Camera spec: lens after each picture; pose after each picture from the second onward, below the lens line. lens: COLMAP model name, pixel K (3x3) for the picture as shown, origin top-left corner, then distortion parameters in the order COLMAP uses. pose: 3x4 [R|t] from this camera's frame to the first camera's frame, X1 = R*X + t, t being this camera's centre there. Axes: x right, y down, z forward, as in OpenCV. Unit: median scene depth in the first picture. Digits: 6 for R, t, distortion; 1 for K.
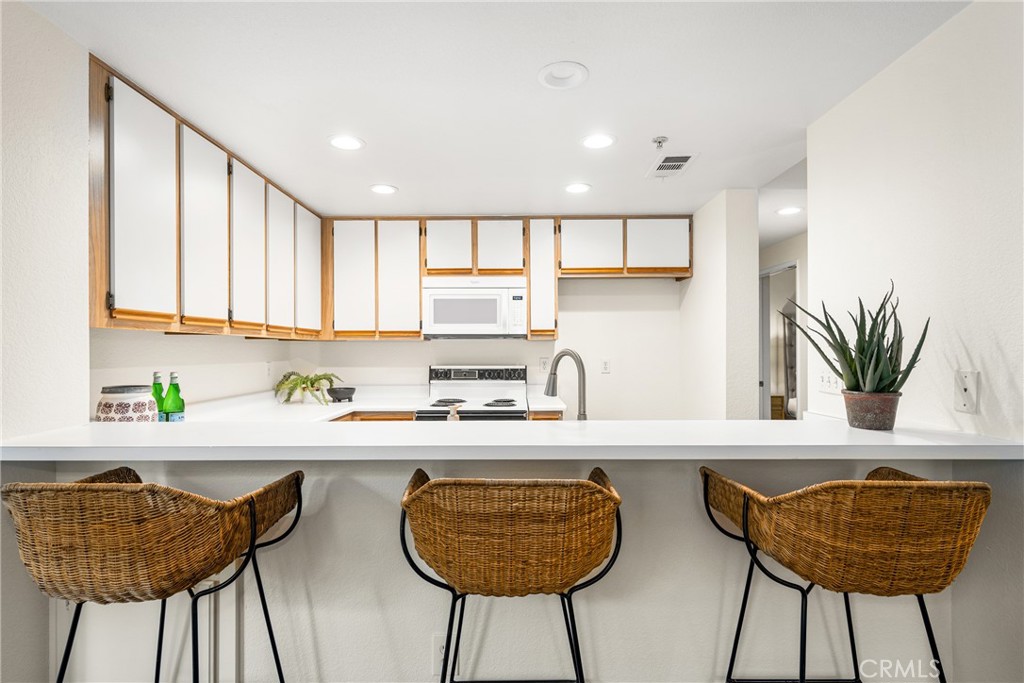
lens RADIAL K [[504.3, 0, 509.2], [0, 504.3, 340.8], [0, 0, 1]] dist [0.005432, -0.000626]
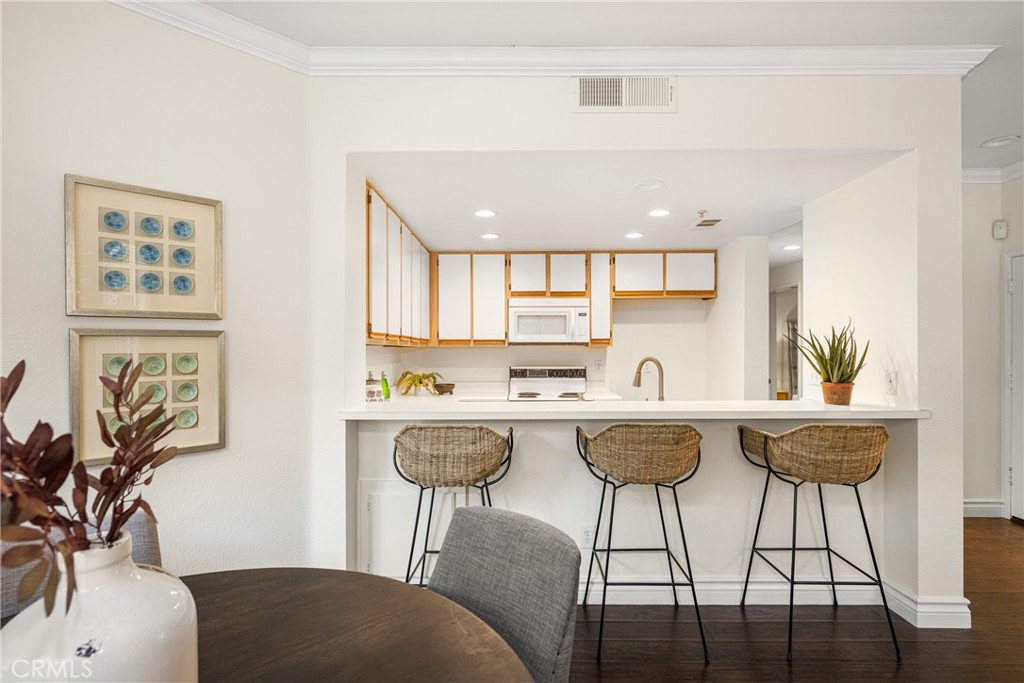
lens RADIAL K [[504.3, 0, 512.0], [0, 504.3, 344.3], [0, 0, 1]] dist [0.005432, -0.000626]
pose [[0.999991, -0.000835, -0.004070, -0.217654], [0.000866, 0.999970, 0.007678, -0.024880], [0.004063, -0.007682, 0.999962, -0.411107]]
